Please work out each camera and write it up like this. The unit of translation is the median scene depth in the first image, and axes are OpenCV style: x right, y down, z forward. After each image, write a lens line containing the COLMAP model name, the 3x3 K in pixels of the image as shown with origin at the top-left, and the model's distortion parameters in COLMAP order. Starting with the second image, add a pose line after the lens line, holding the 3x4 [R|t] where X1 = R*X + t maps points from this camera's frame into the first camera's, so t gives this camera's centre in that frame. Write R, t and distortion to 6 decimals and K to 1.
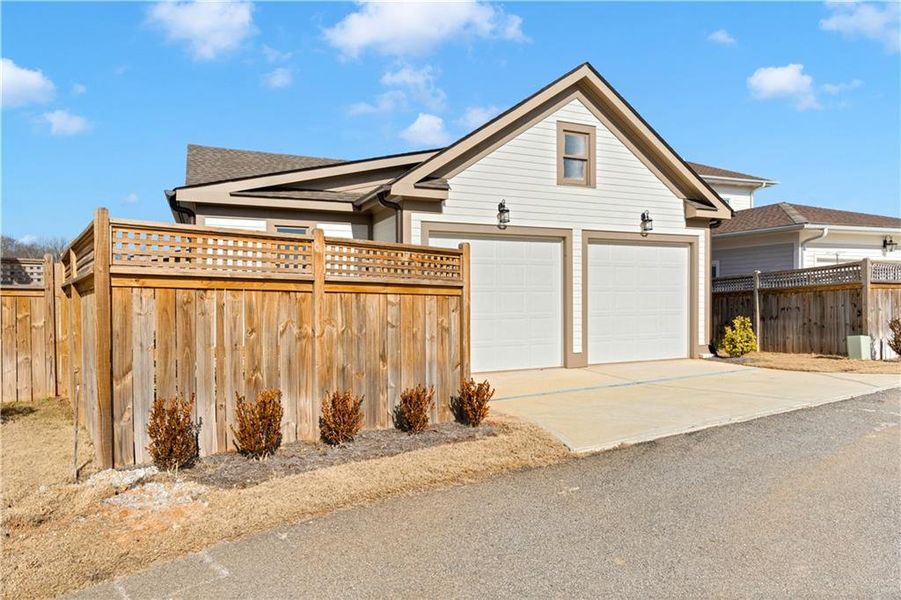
lens RADIAL K [[551.2, 0, 450.5], [0, 551.2, 300.0], [0, 0, 1]] dist [-0.002436, -0.000071]
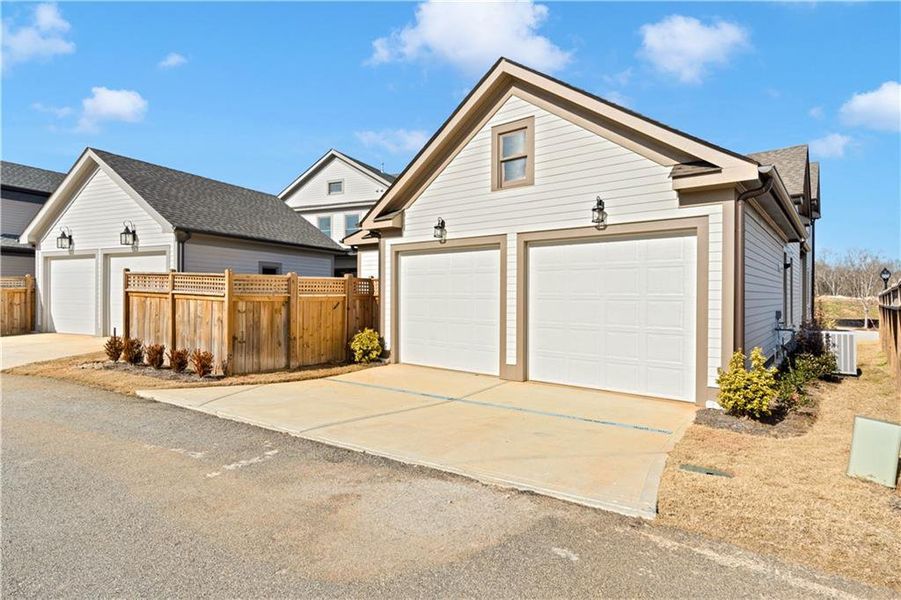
lens RADIAL K [[464.1, 0, 454.7], [0, 464.1, 294.3], [0, 0, 1]] dist [-0.004235, -0.000035]
pose [[0.454150, 0.007288, -0.890895, 0.895556], [-0.015729, 0.999876, 0.000162, -0.022882], [0.890786, 0.013940, 0.454208, 0.555292]]
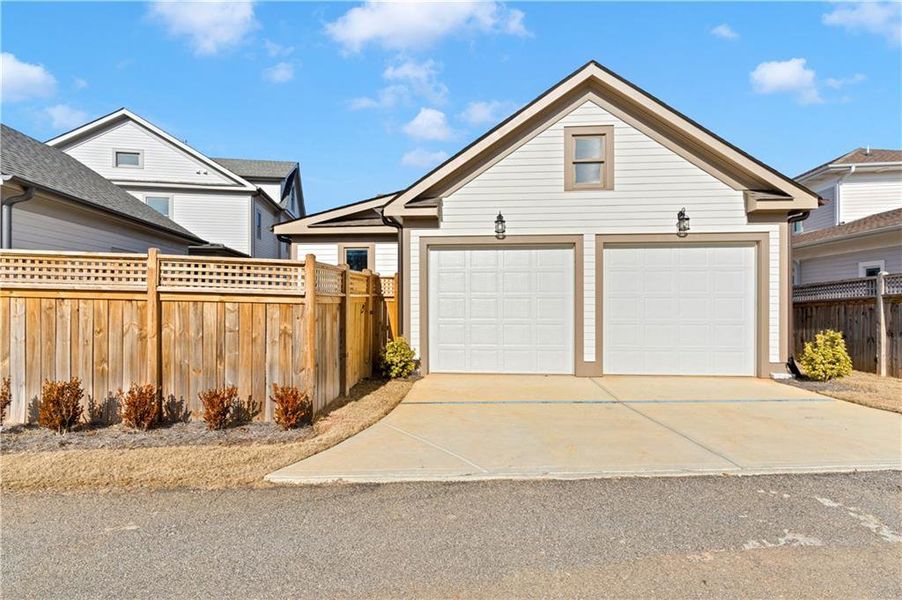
lens RADIAL K [[414.5, 0, 455.1], [0, 414.5, 297.9], [0, 0, 1]] dist [-0.005604, -0.000120]
pose [[0.879155, 0.003430, -0.476524, 0.370946], [-0.007813, 0.999943, -0.007218, -0.009083], [0.476472, 0.010069, 0.879132, 0.247125]]
